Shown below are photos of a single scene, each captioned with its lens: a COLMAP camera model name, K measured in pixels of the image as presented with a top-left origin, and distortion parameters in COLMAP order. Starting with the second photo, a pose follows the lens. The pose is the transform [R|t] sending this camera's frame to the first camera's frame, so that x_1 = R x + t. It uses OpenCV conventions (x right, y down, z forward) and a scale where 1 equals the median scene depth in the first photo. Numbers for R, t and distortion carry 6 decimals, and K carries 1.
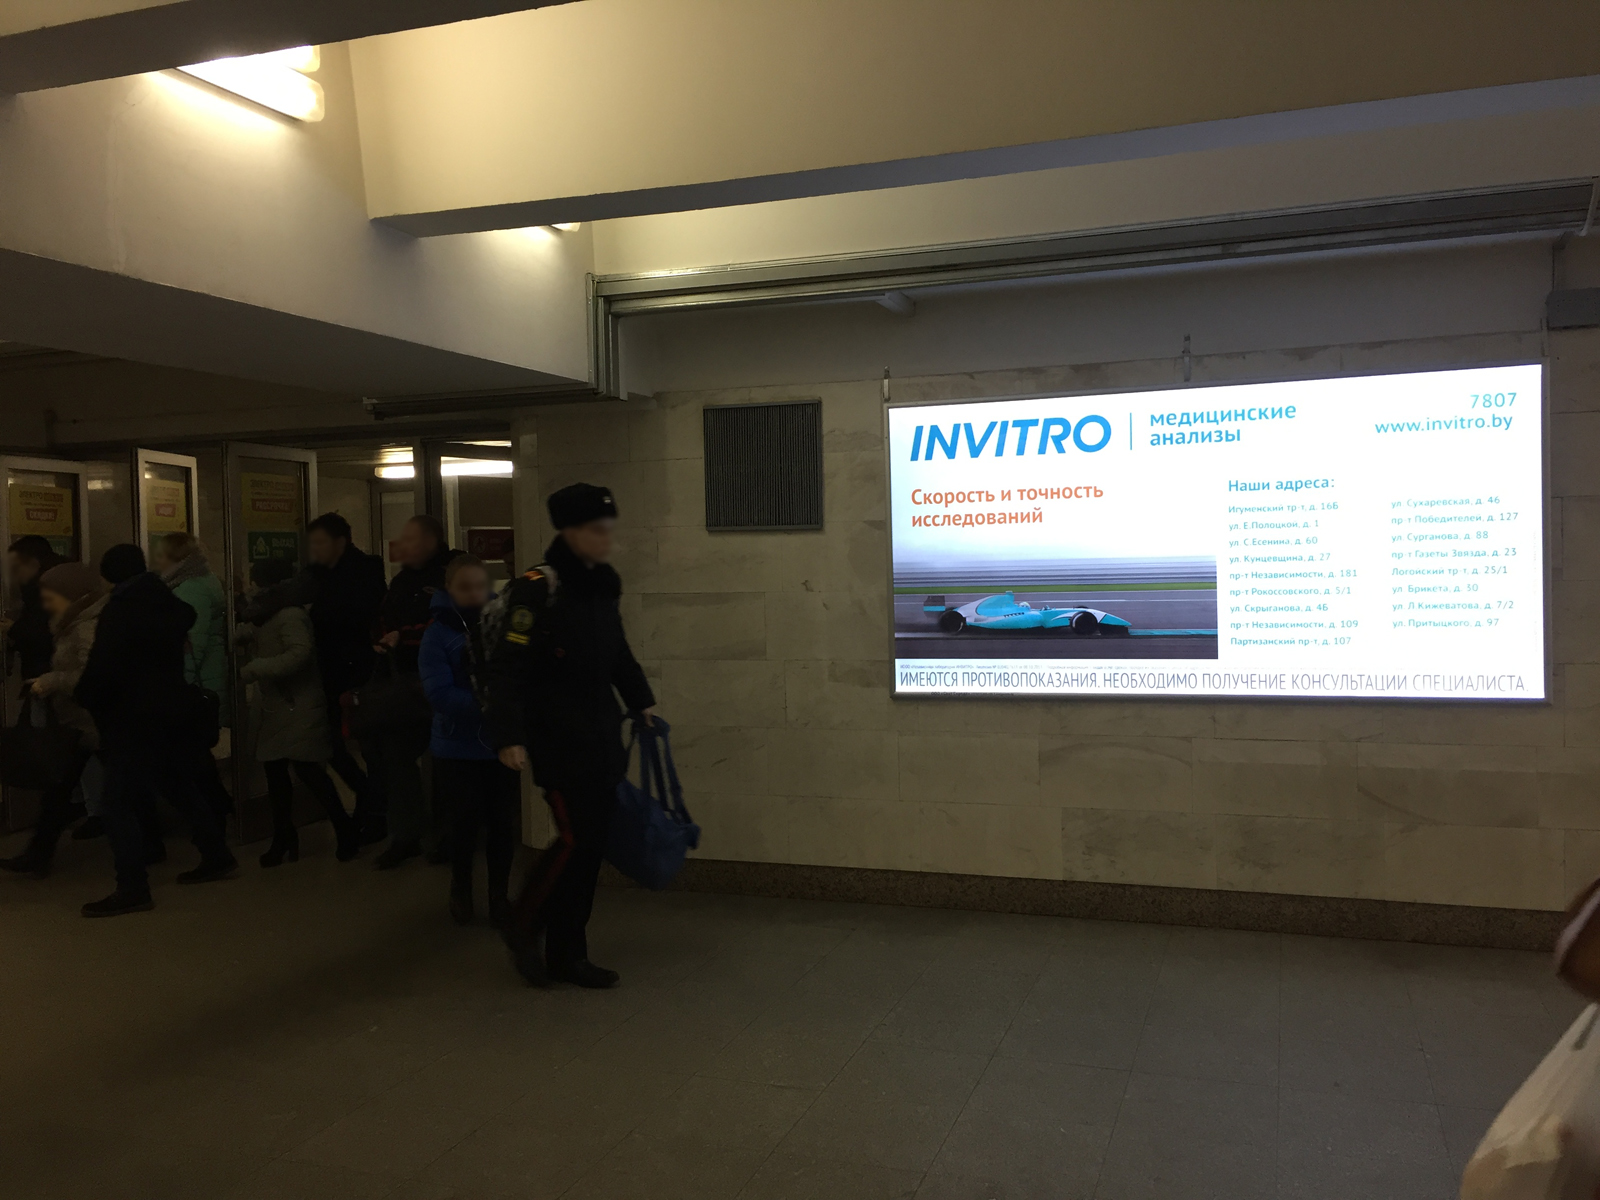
lens RADIAL K [[1375.1, 0, 800.4], [0, 1375.1, 595.9], [0, 0, 1]] dist [0.080238, -0.094250]
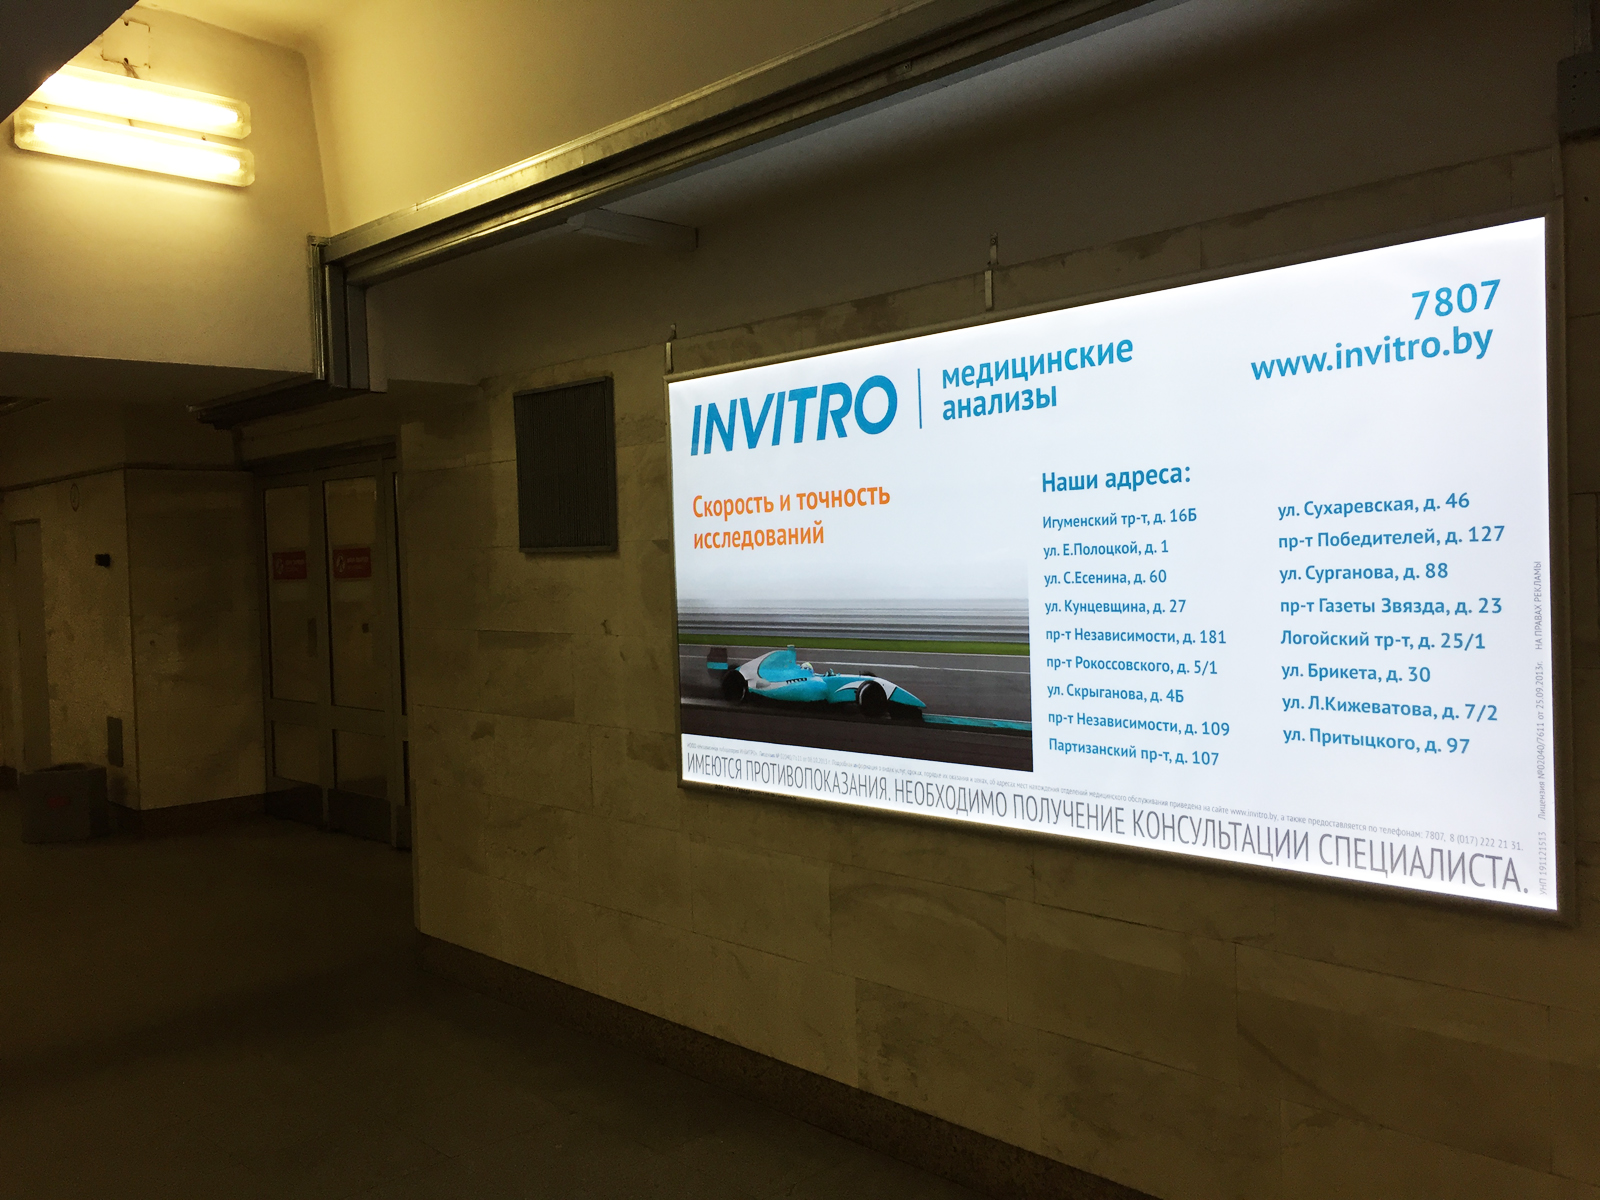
lens RADIAL K [[1375.1, 0, 800.4], [0, 1375.1, 595.9], [0, 0, 1]] dist [0.080238, -0.094250]
pose [[0.892274, 0.008074, -0.451422, 0.482283], [-0.001479, 0.999887, 0.014959, -0.039435], [0.451492, -0.012680, 0.892185, 0.423604]]
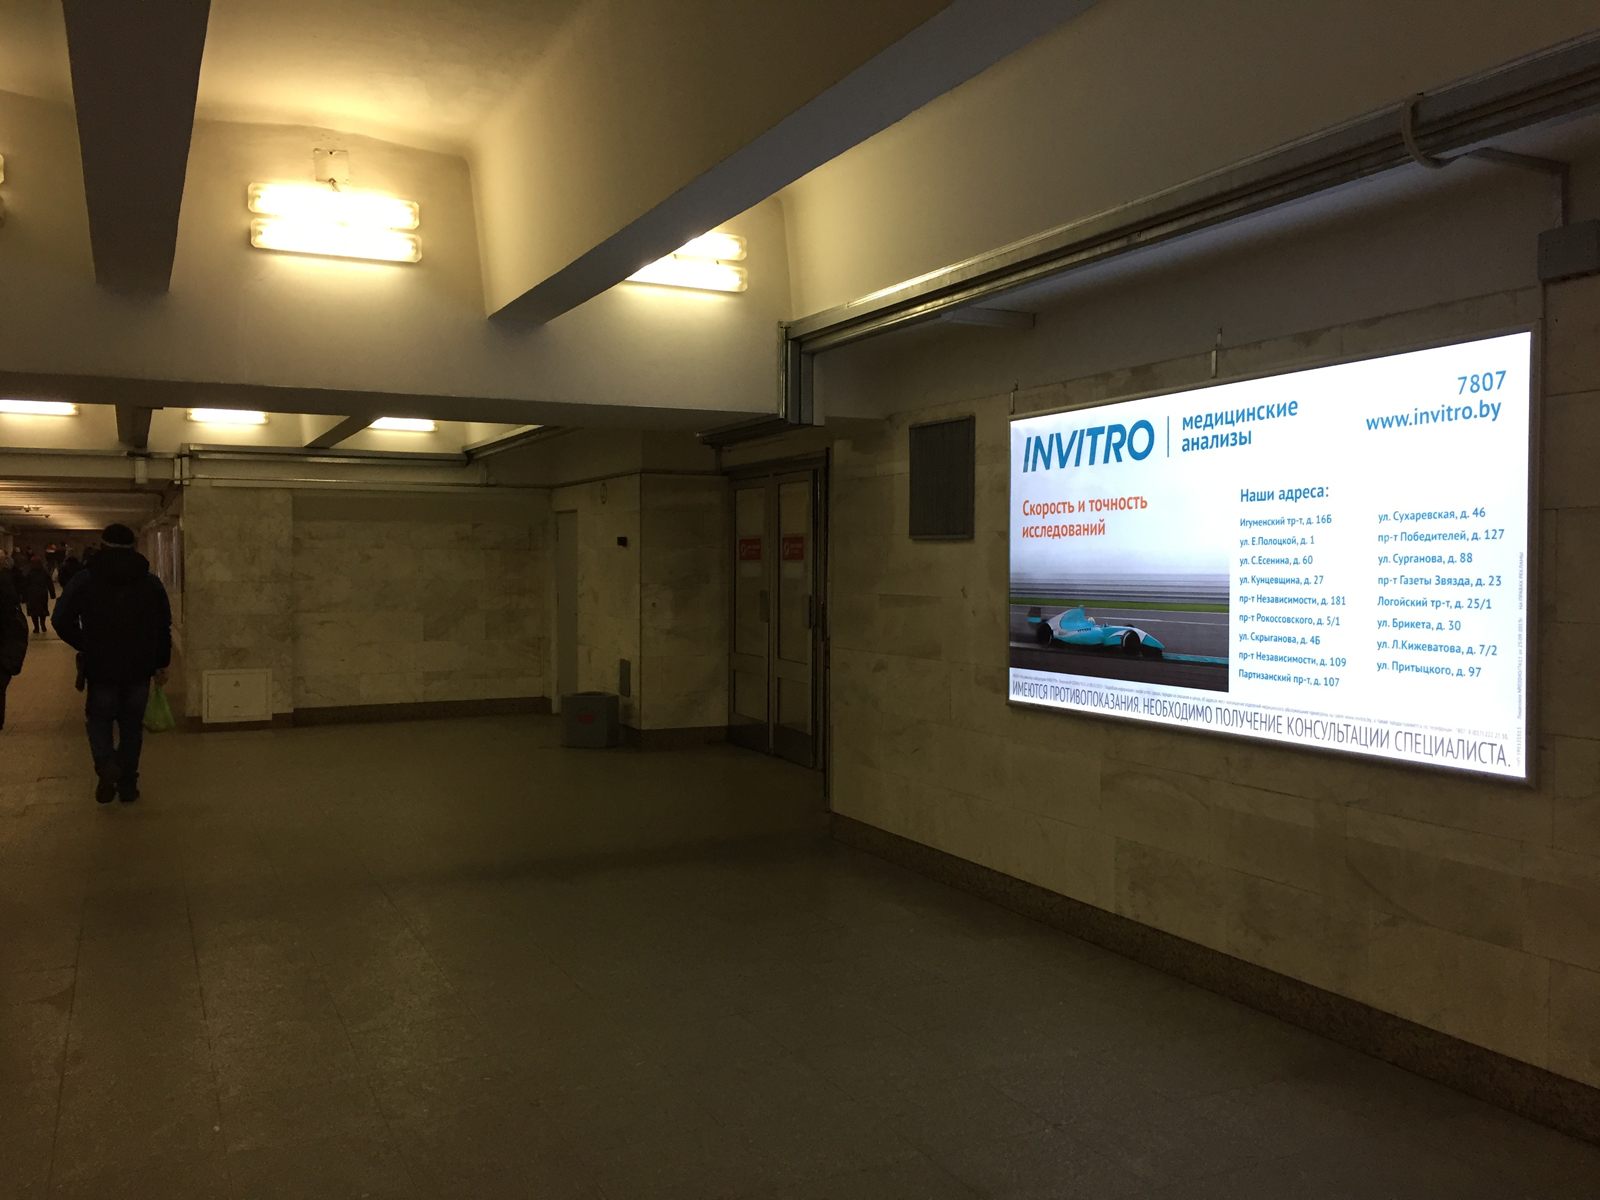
lens RADIAL K [[1375.1, 0, 800.4], [0, 1375.1, 595.9], [0, 0, 1]] dist [0.080238, -0.094250]
pose [[0.709853, 0.040074, -0.703209, 0.727367], [-0.037778, 0.999109, 0.018801, -0.021941], [0.703336, 0.013220, 0.710734, 0.181926]]
